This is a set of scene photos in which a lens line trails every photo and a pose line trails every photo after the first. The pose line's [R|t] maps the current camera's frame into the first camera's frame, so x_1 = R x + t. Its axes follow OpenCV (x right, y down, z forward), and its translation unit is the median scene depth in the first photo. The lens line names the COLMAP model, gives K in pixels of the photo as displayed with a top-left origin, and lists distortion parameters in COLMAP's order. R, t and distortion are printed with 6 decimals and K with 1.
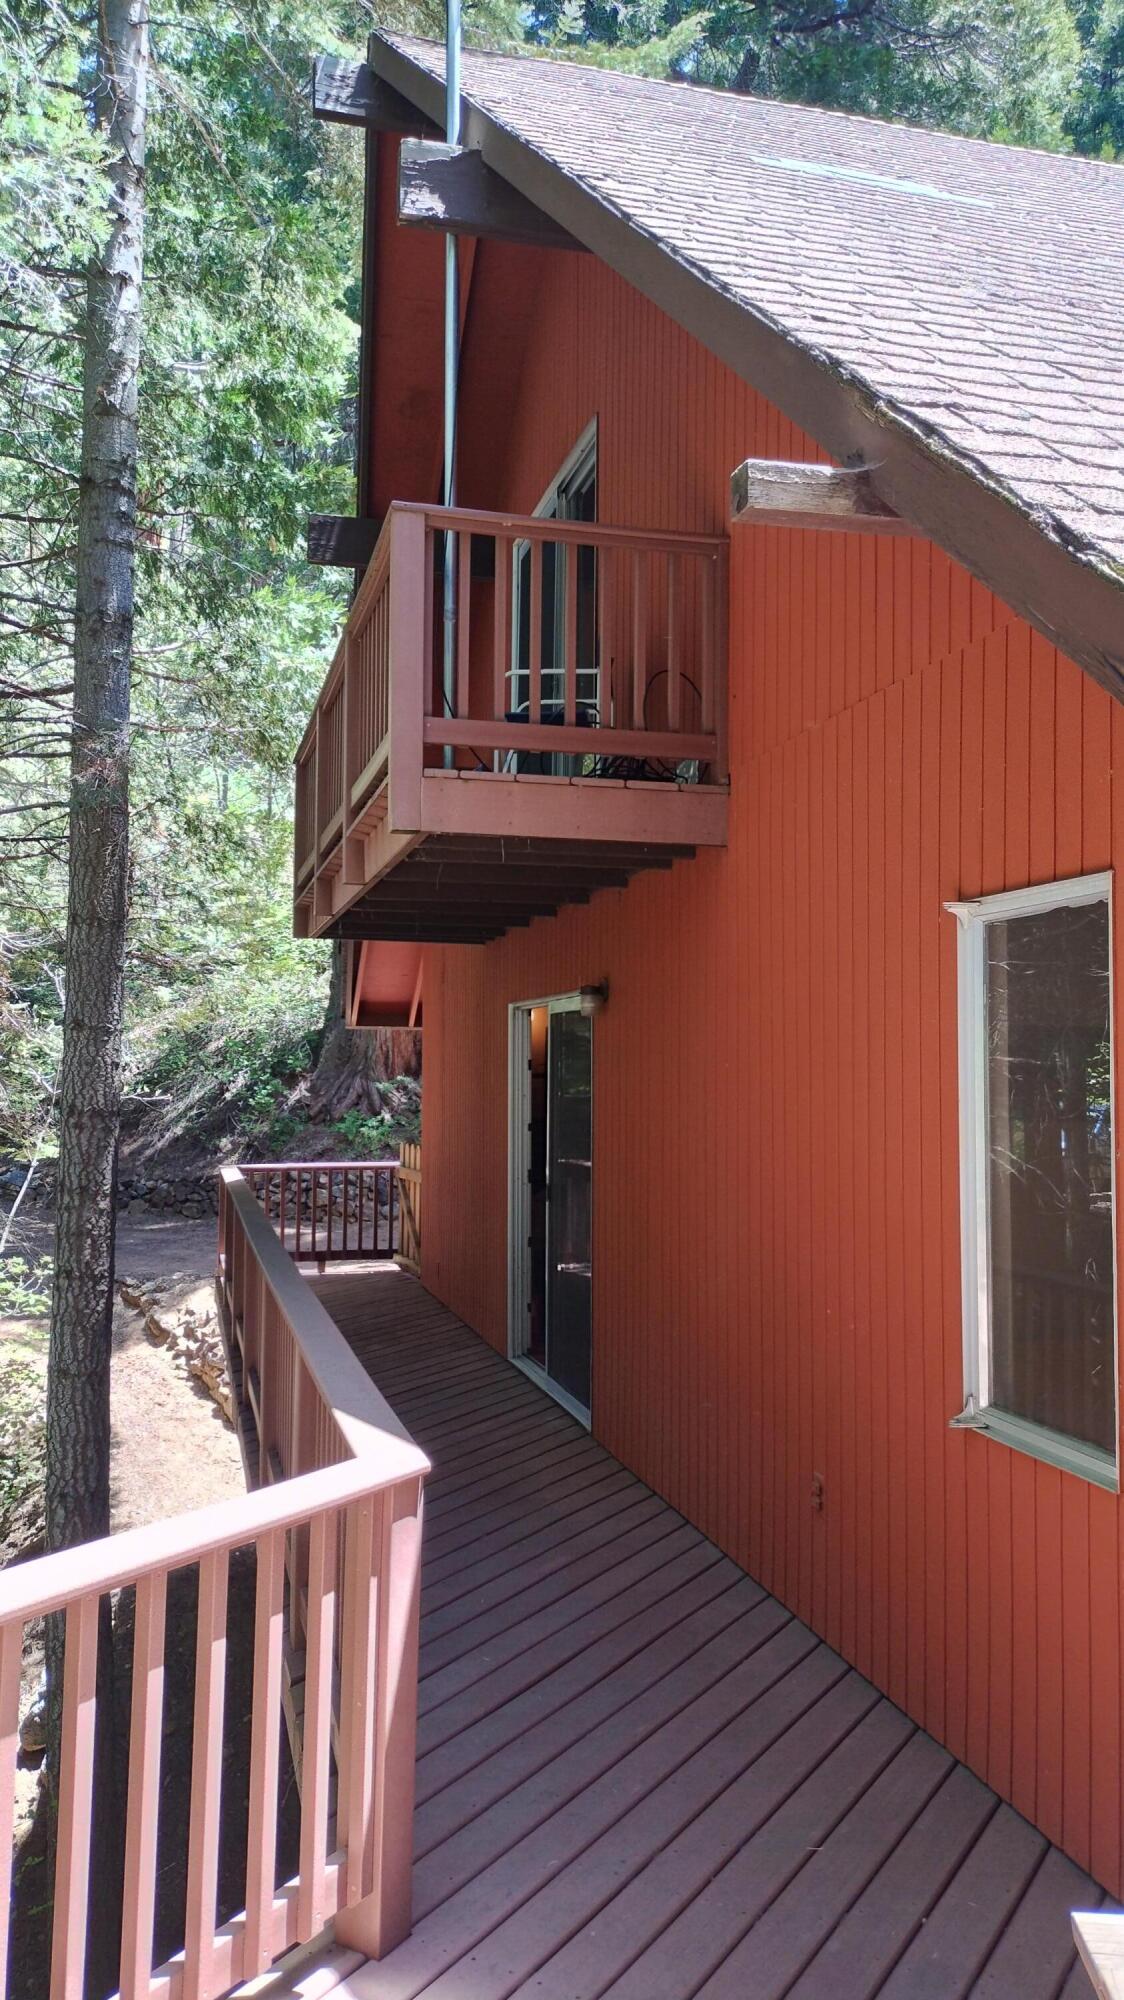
lens RADIAL K [[1485.2, 0, 563.4], [0, 1485.2, 1002.9], [0, 0, 1]] dist [0.039575, -0.033158]
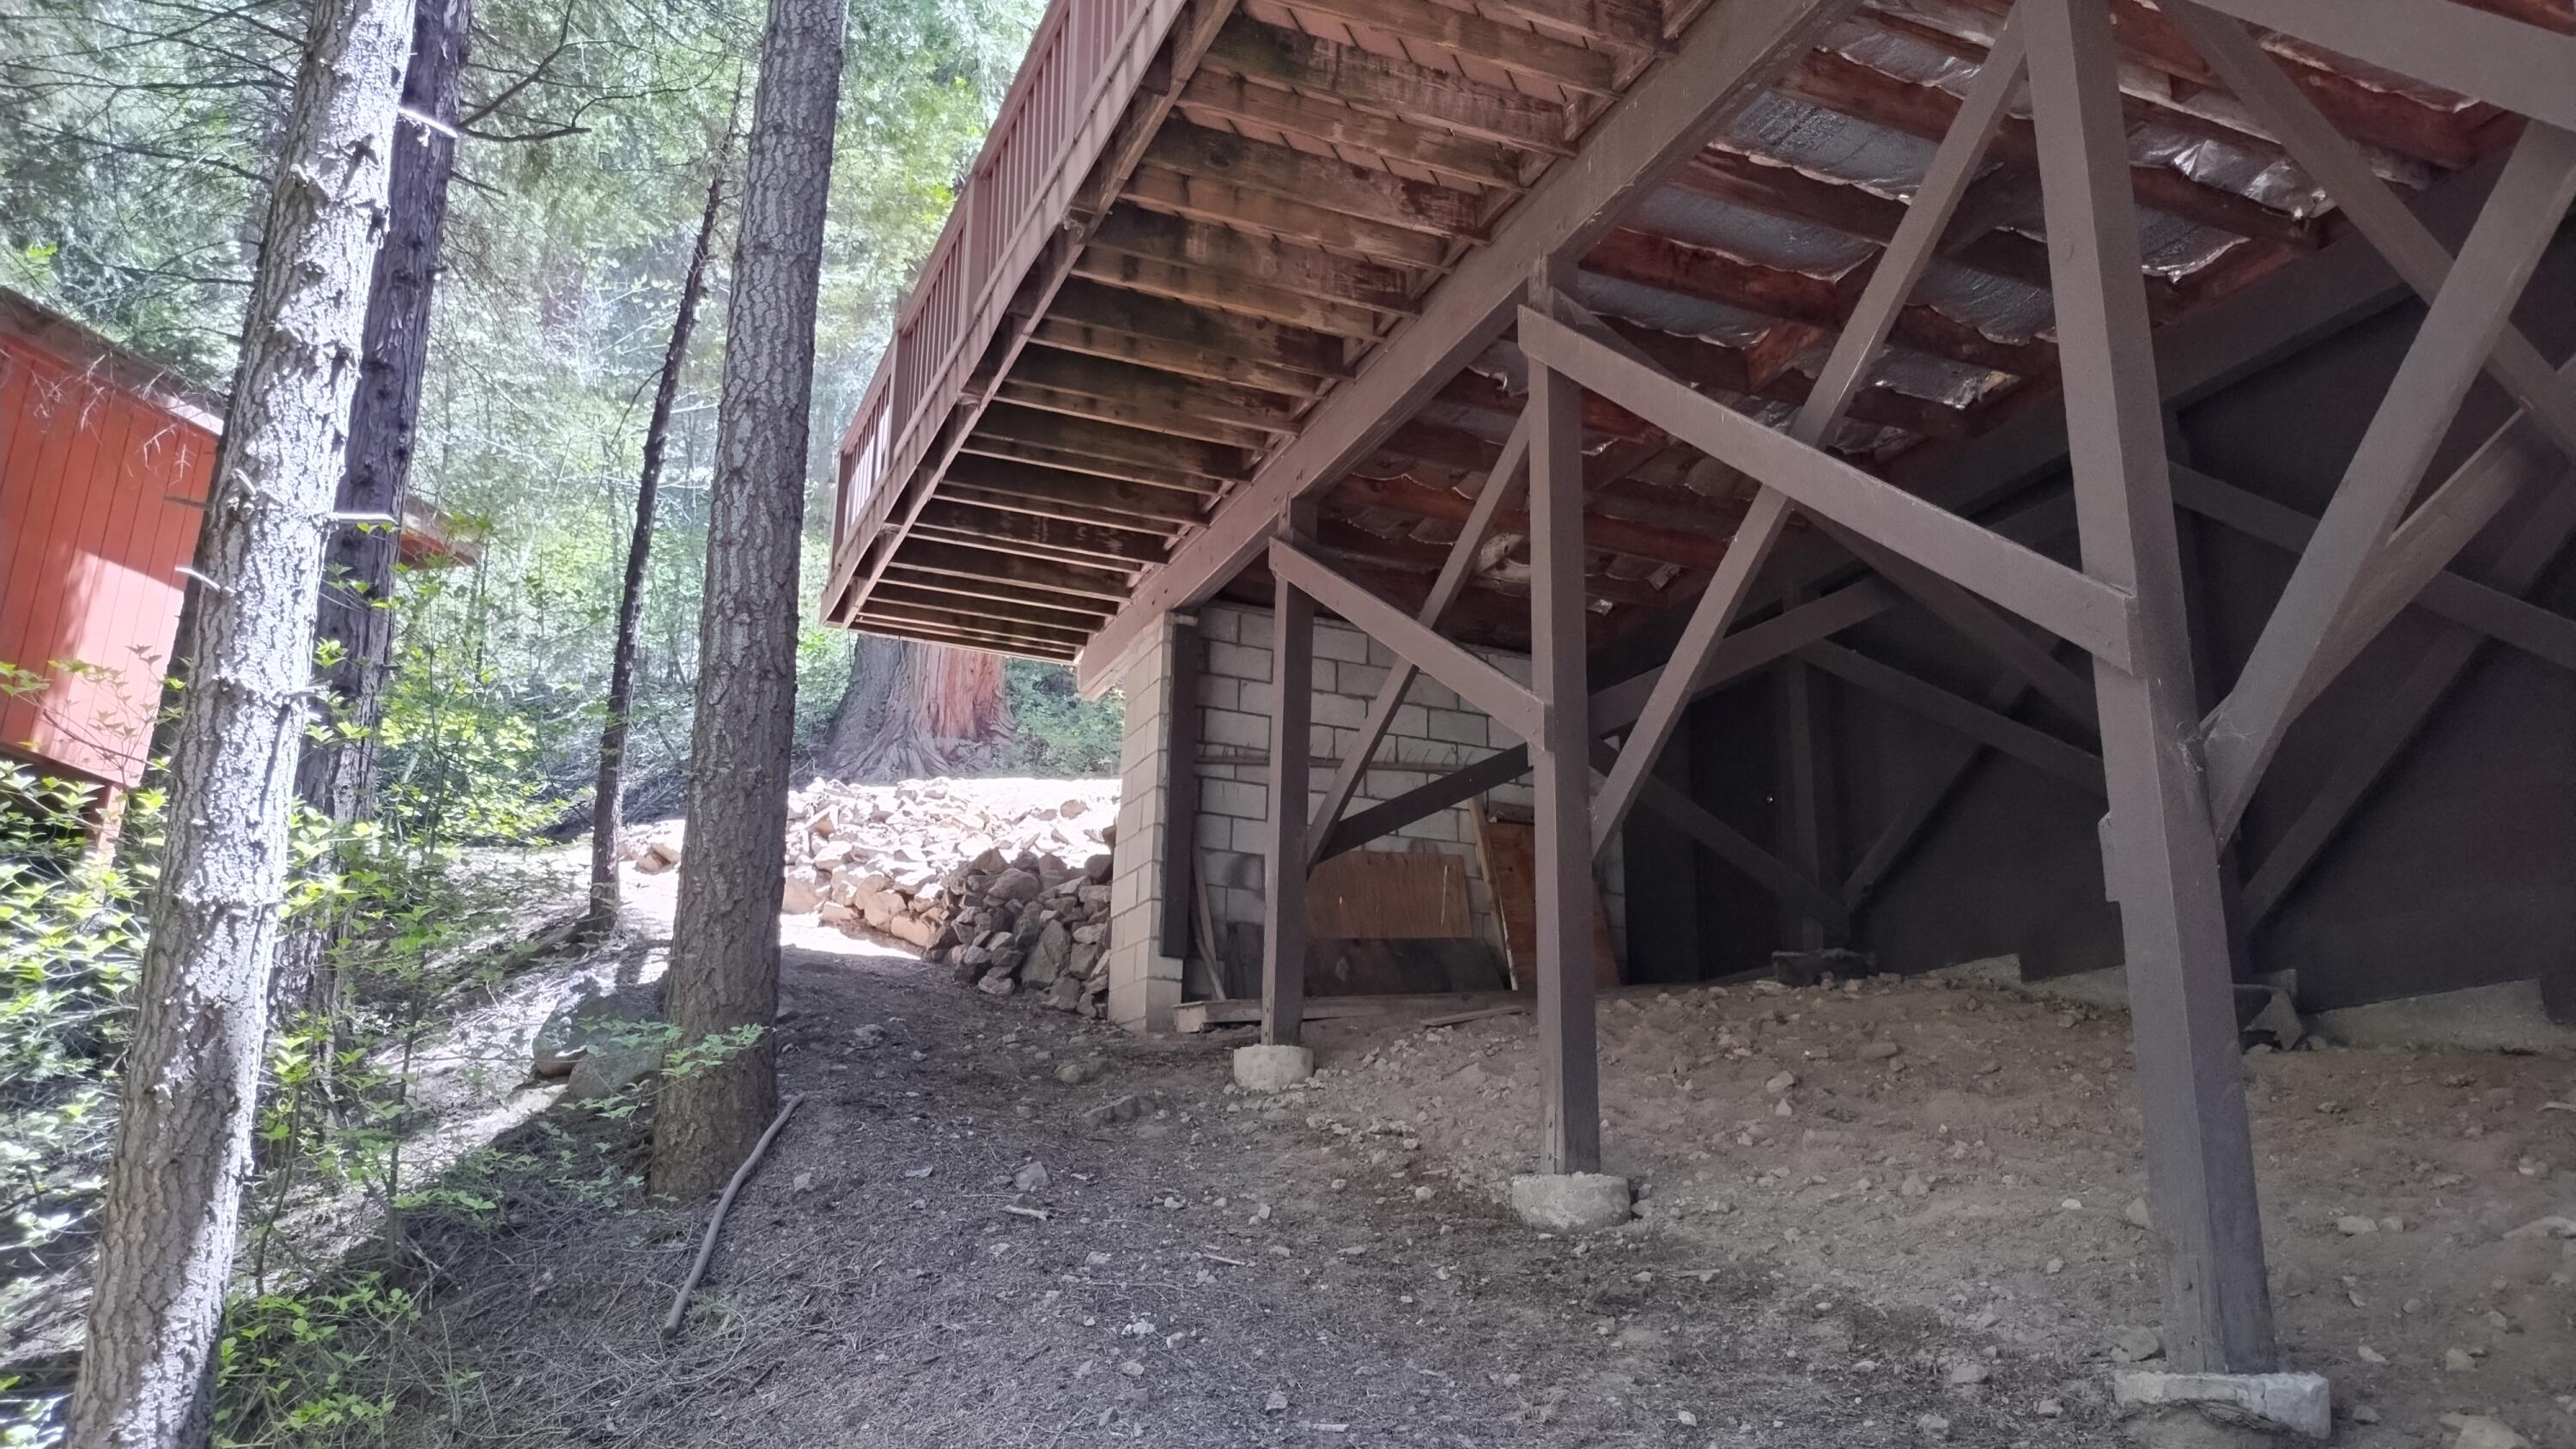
lens RADIAL K [[1913.2, 0, 1289.7], [0, 1913.2, 723.2], [0, 0, 1]] dist [0.039575, -0.033158]
pose [[0.988847, 0.055640, 0.138152, -0.200808], [-0.022732, 0.973111, -0.229211, 0.672270], [-0.147191, 0.223515, 0.963523, 0.132946]]
